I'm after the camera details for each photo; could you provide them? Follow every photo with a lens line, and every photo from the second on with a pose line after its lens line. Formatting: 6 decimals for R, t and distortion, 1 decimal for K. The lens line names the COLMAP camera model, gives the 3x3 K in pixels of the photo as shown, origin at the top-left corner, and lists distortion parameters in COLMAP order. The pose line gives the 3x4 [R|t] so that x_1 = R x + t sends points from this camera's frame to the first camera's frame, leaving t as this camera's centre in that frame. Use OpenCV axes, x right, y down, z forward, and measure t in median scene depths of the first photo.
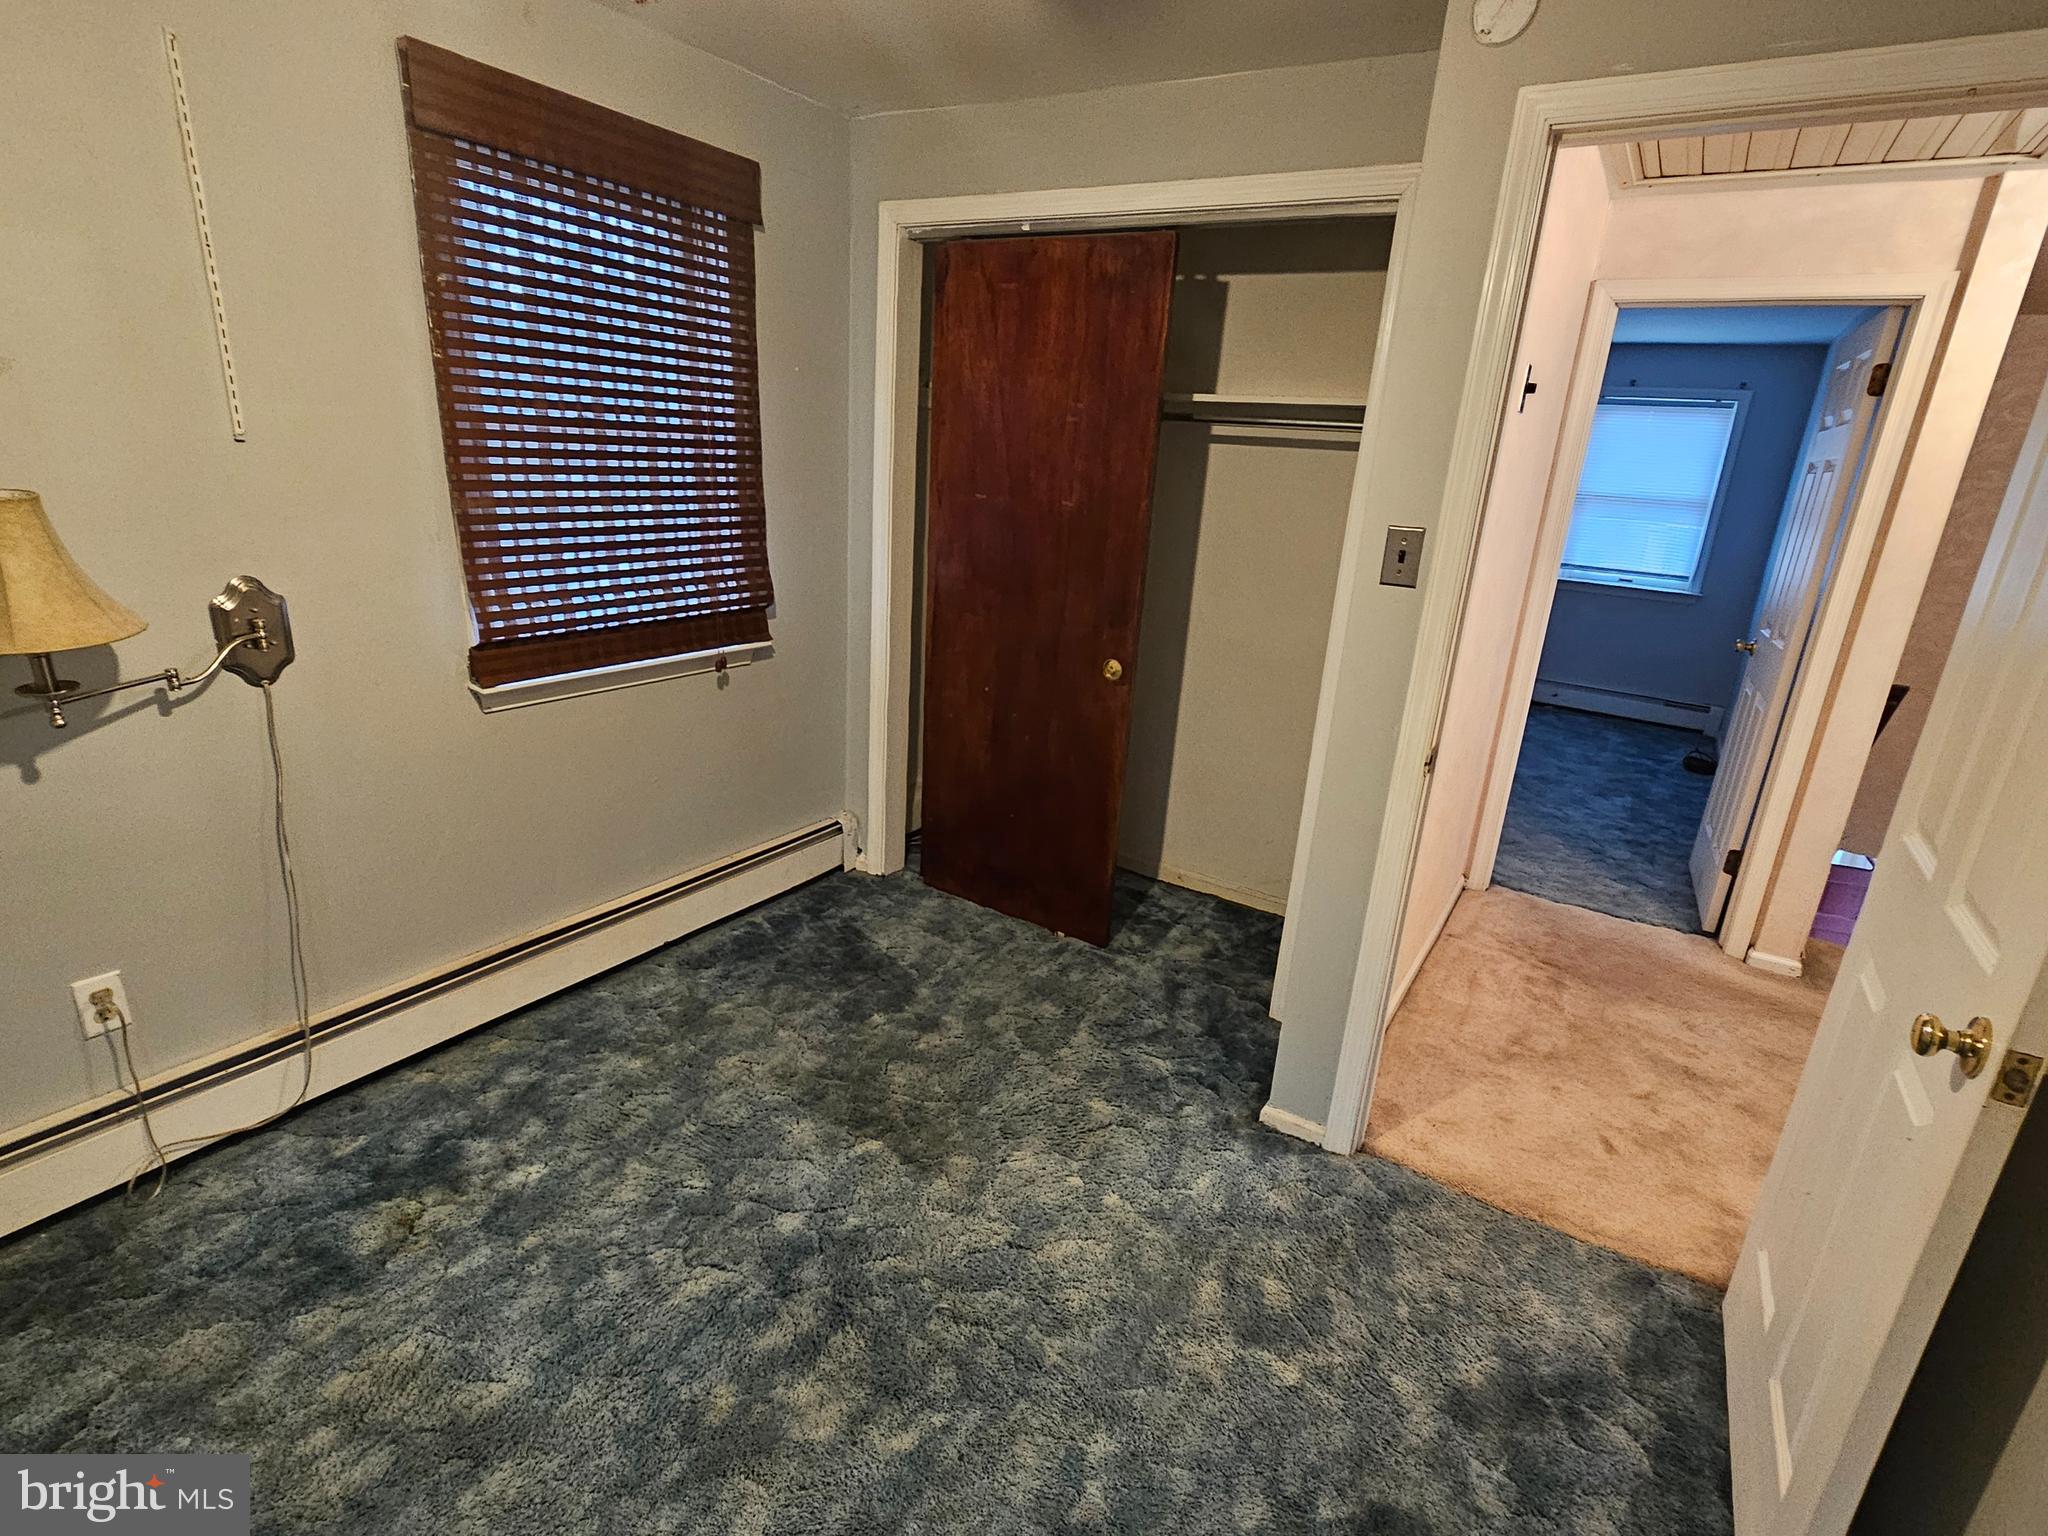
lens RADIAL K [[1016.8, 0, 1033.1], [0, 1016.8, 762.1], [0, 0, 1]] dist [0.022045, 0.000754]
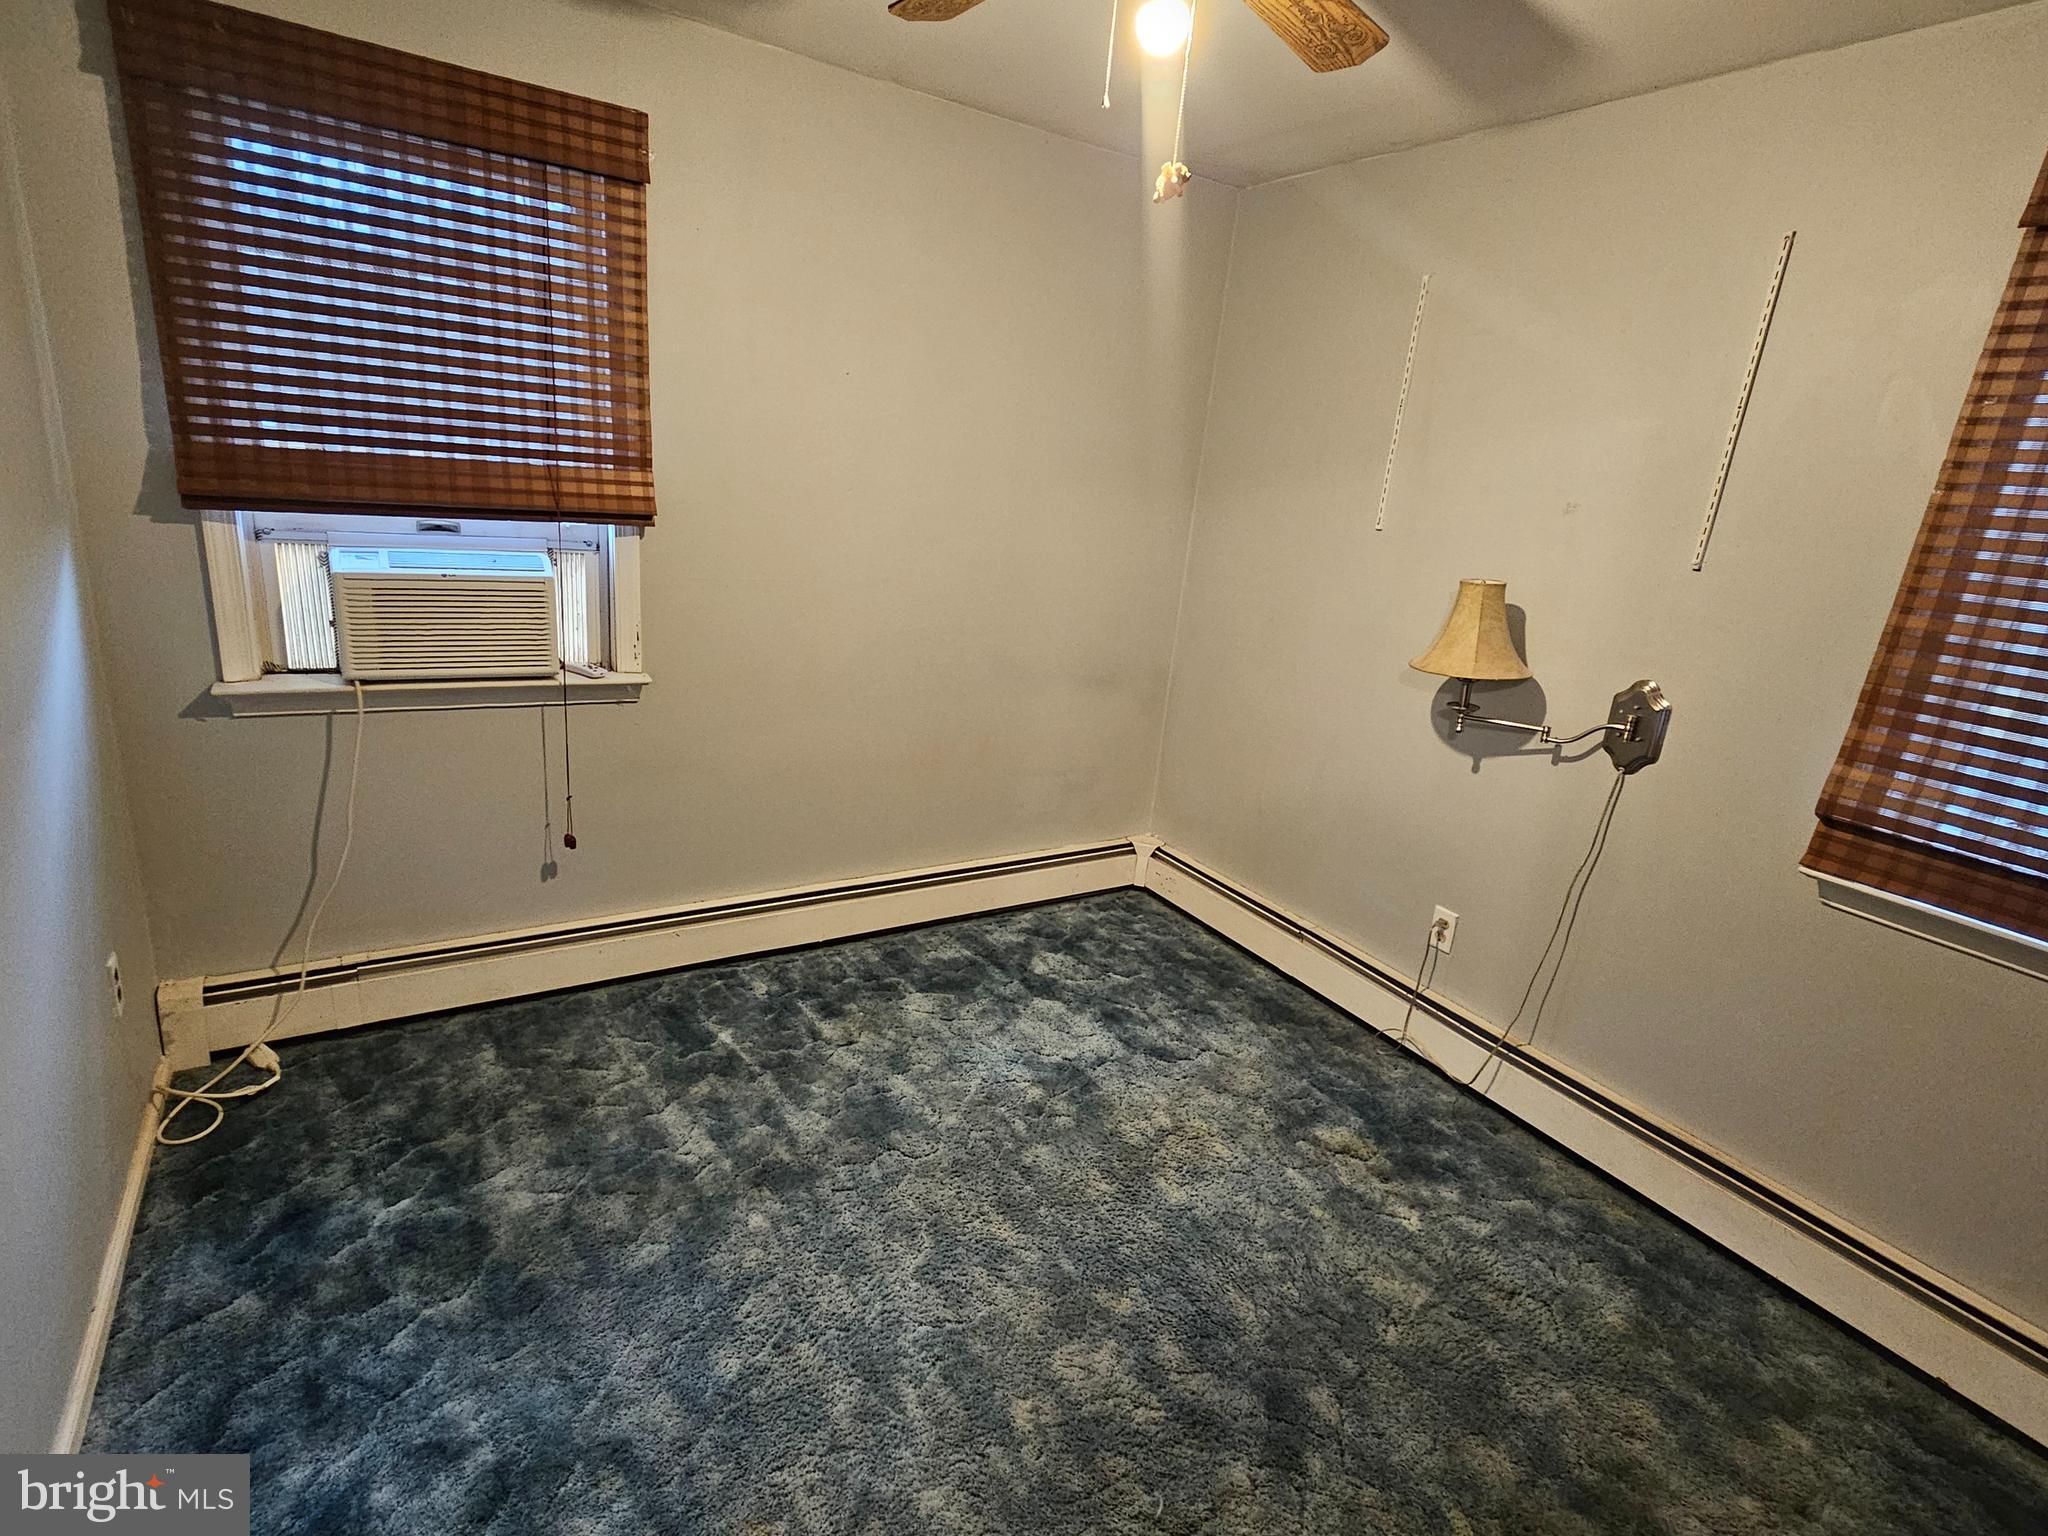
lens RADIAL K [[1016.8, 0, 1031.6], [0, 1016.8, 766.2], [0, 0, 1]] dist [0.022045, 0.000754]
pose [[-0.414556, 0.164815, -0.894975, 0.557519], [-0.388275, 0.857419, 0.337749, -0.211922], [0.823035, 0.487512, -0.291455, 0.791111]]
